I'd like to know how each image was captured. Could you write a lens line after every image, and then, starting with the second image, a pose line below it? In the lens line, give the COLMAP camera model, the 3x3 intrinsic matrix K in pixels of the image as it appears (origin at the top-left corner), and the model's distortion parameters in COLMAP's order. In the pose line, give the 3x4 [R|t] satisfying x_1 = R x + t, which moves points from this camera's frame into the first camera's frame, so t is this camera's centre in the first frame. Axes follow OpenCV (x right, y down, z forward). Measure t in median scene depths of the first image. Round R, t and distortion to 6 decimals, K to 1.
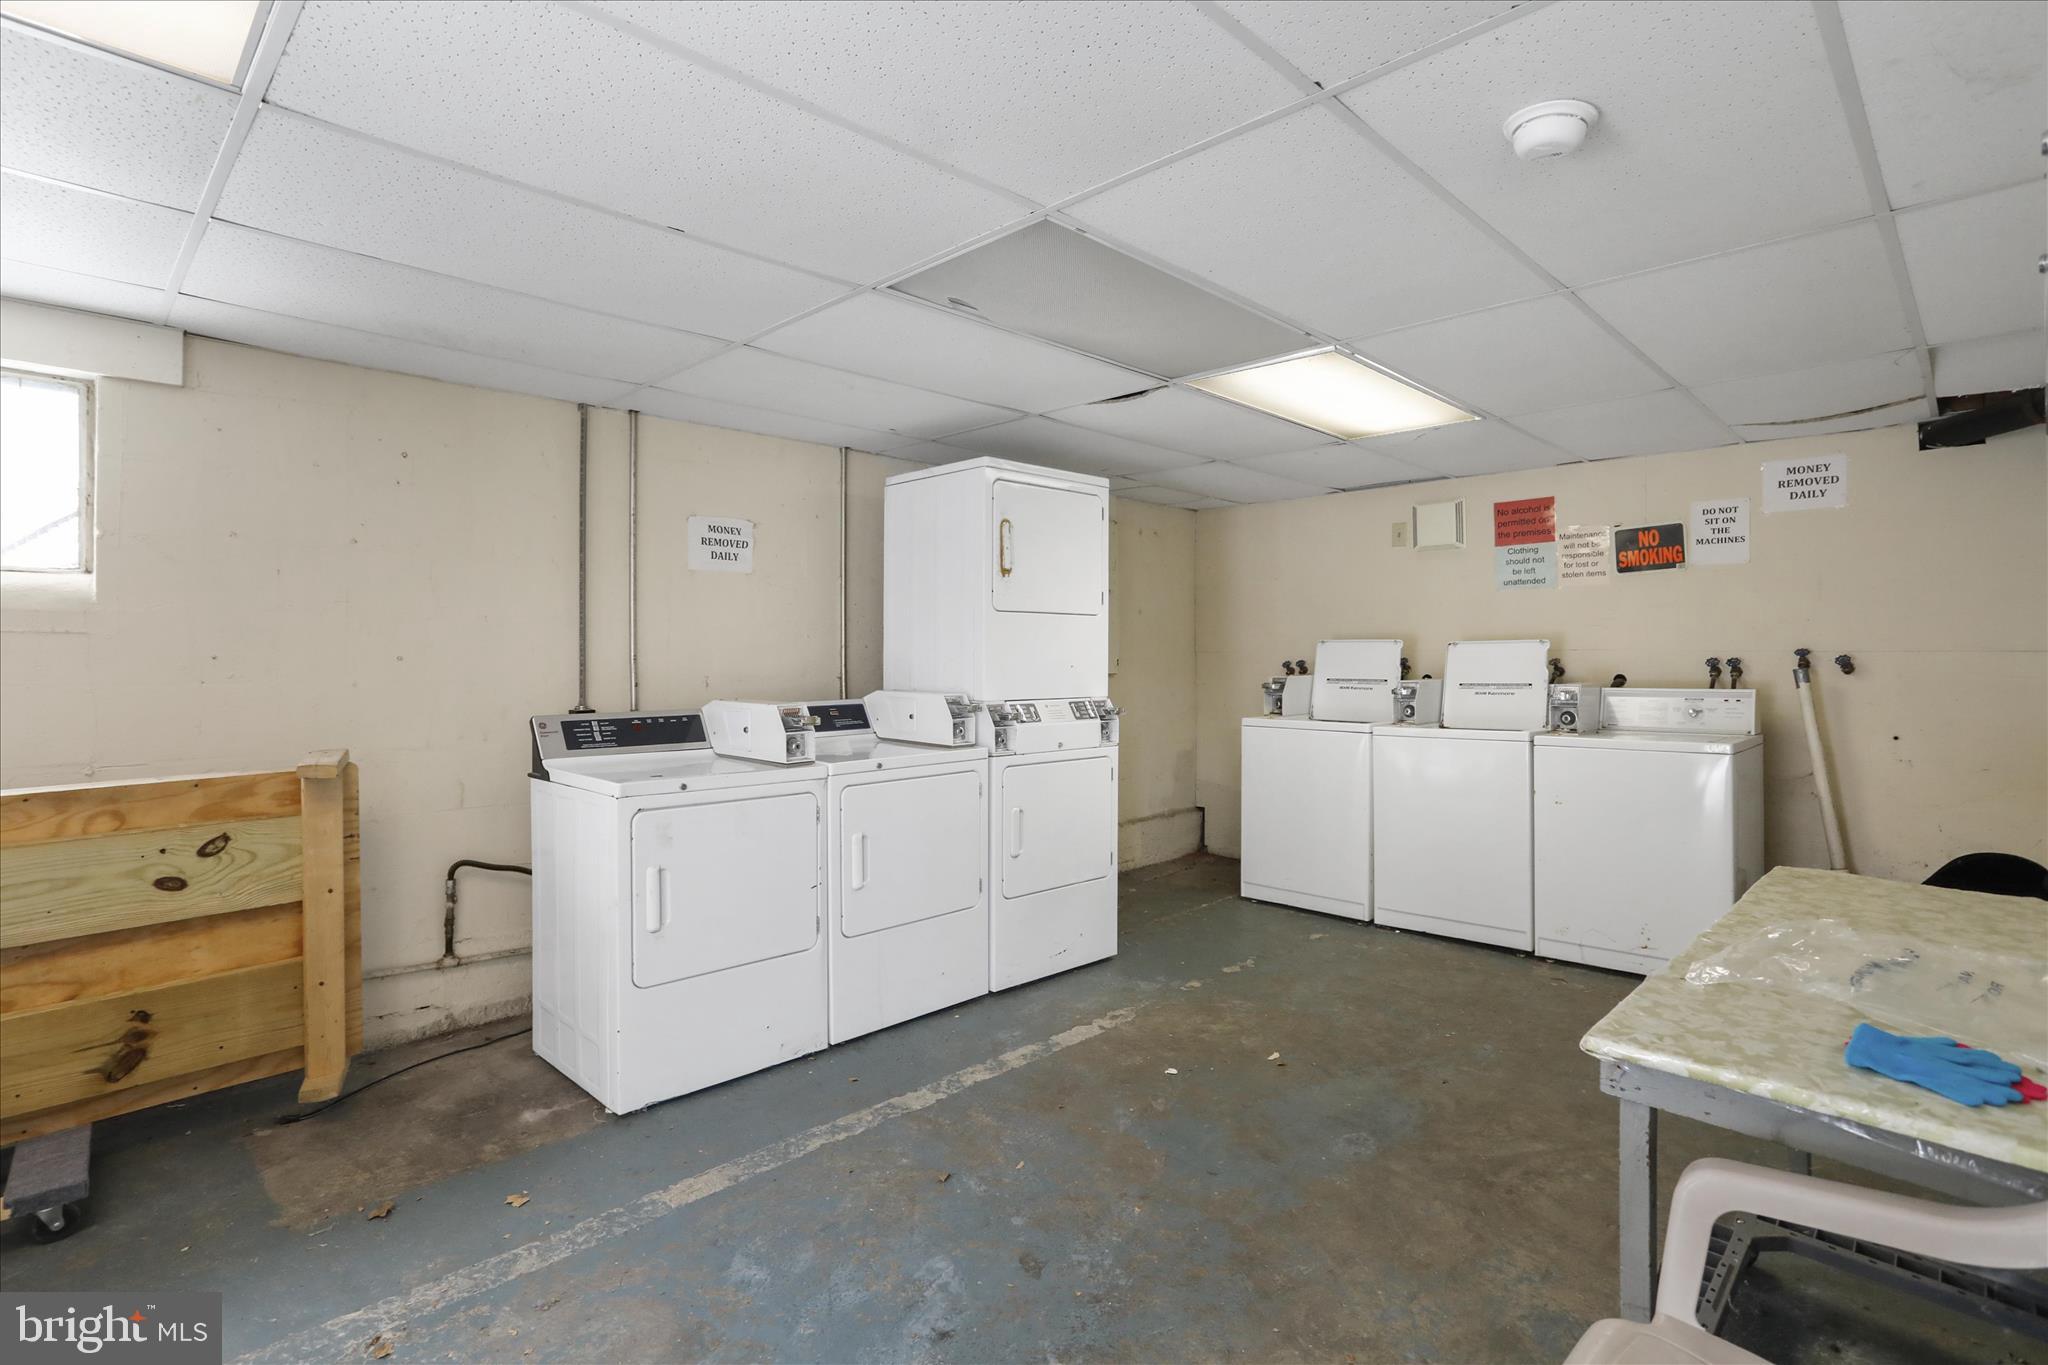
lens RADIAL K [[996.0, 0, 1023.2], [0, 996.0, 648.1], [0, 0, 1]] dist [-0.045603, 0.000814]
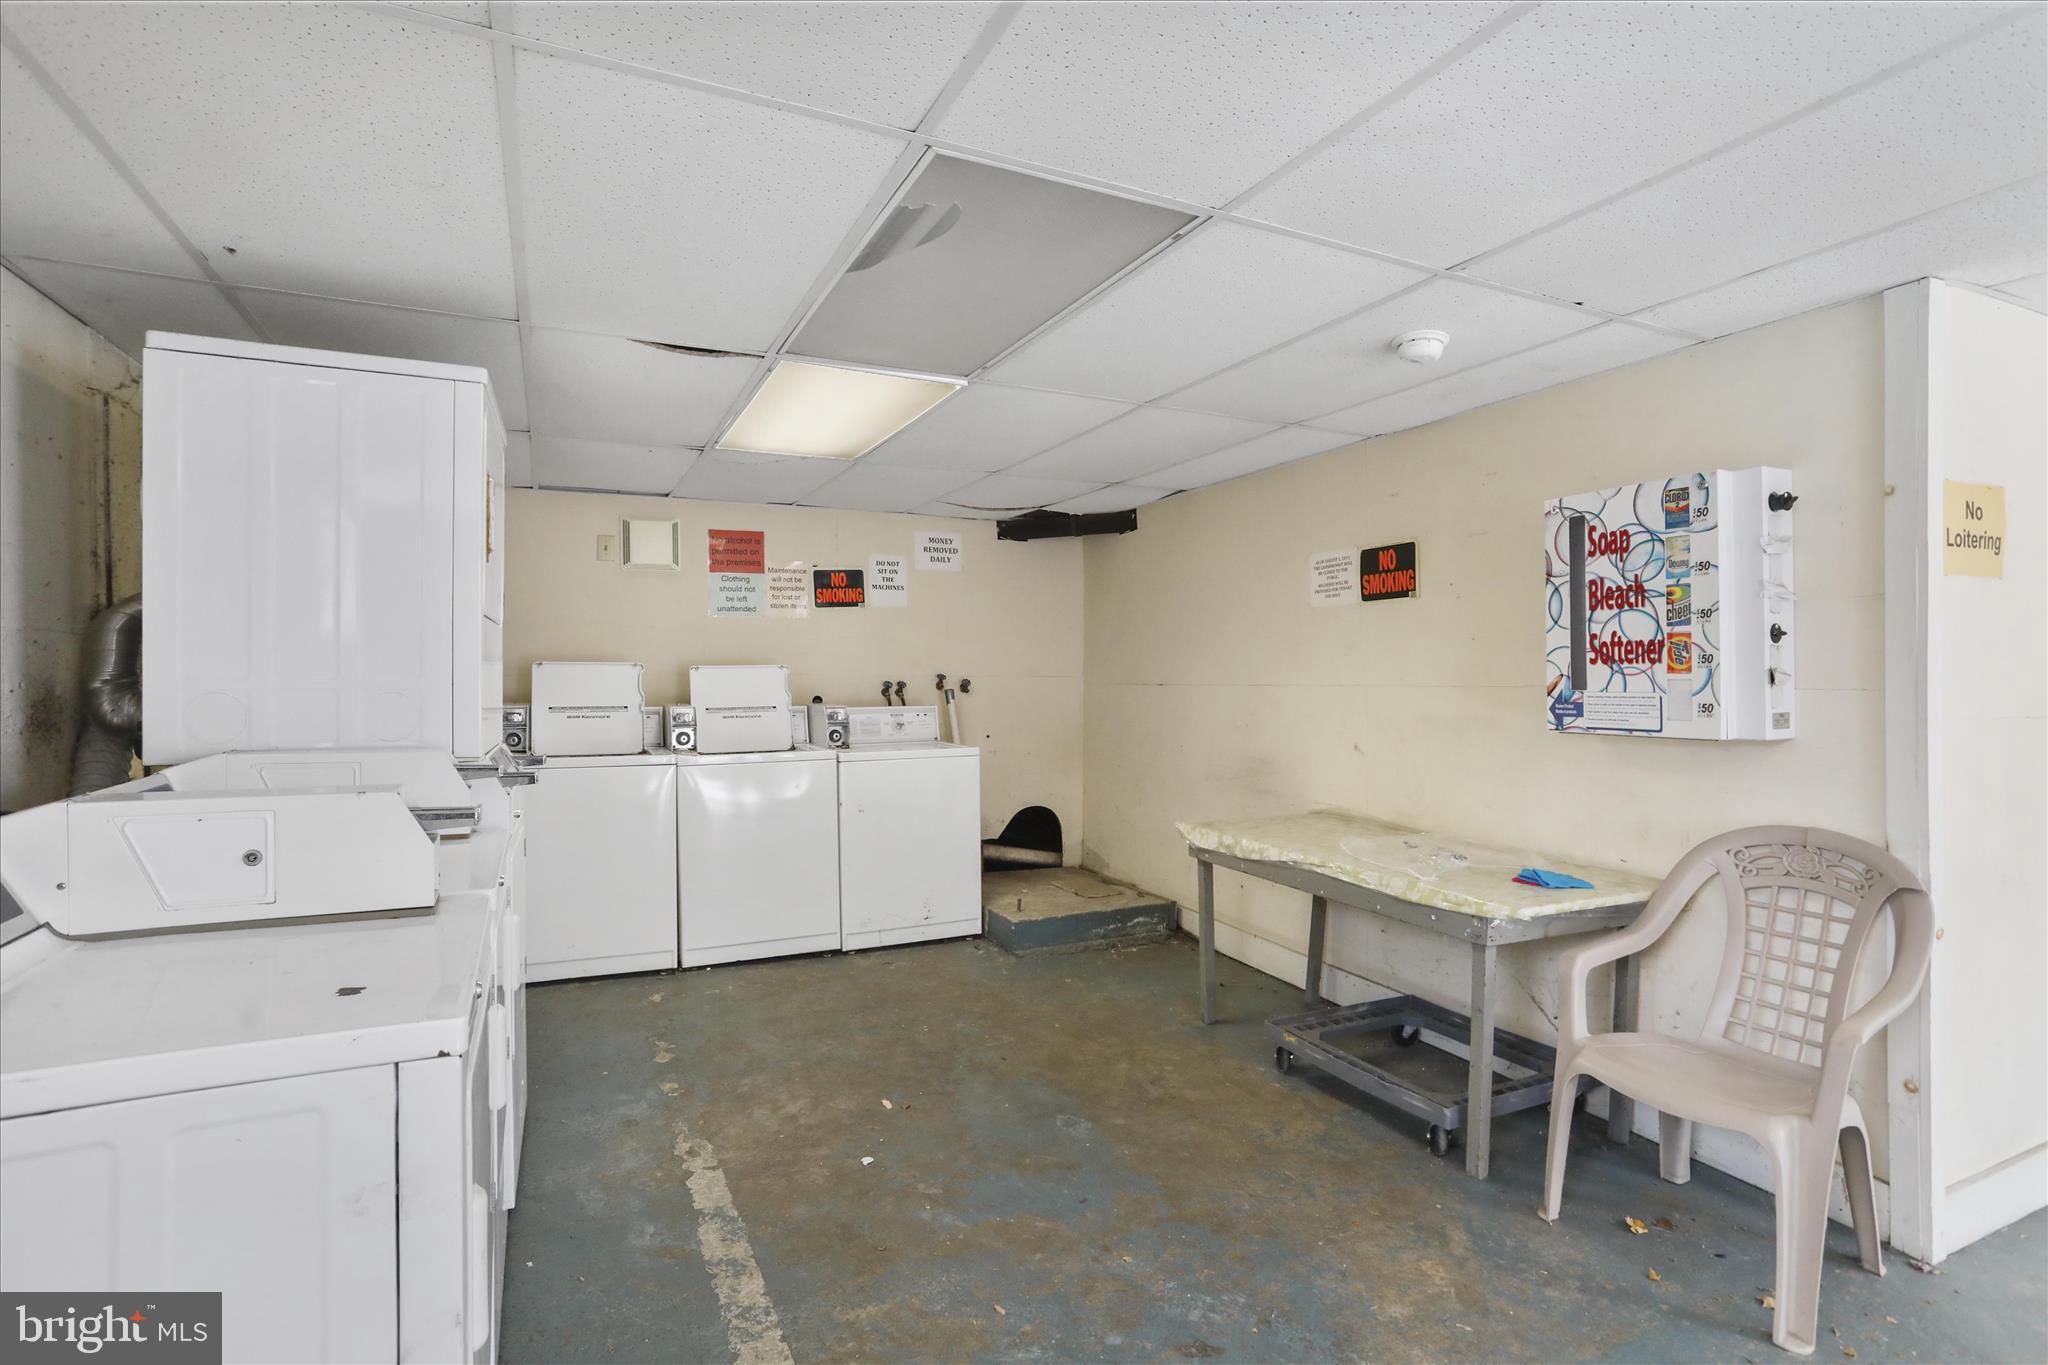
lens RADIAL K [[998.1, 0, 1022.6], [0, 998.1, 675.4], [0, 0, 1]] dist [-0.037977, 0.000855]
pose [[0.337062, 0.000372, 0.941482, -0.456007], [-0.008147, 0.999964, 0.002522, -0.002195], [-0.941447, -0.008520, 0.337053, 0.423559]]
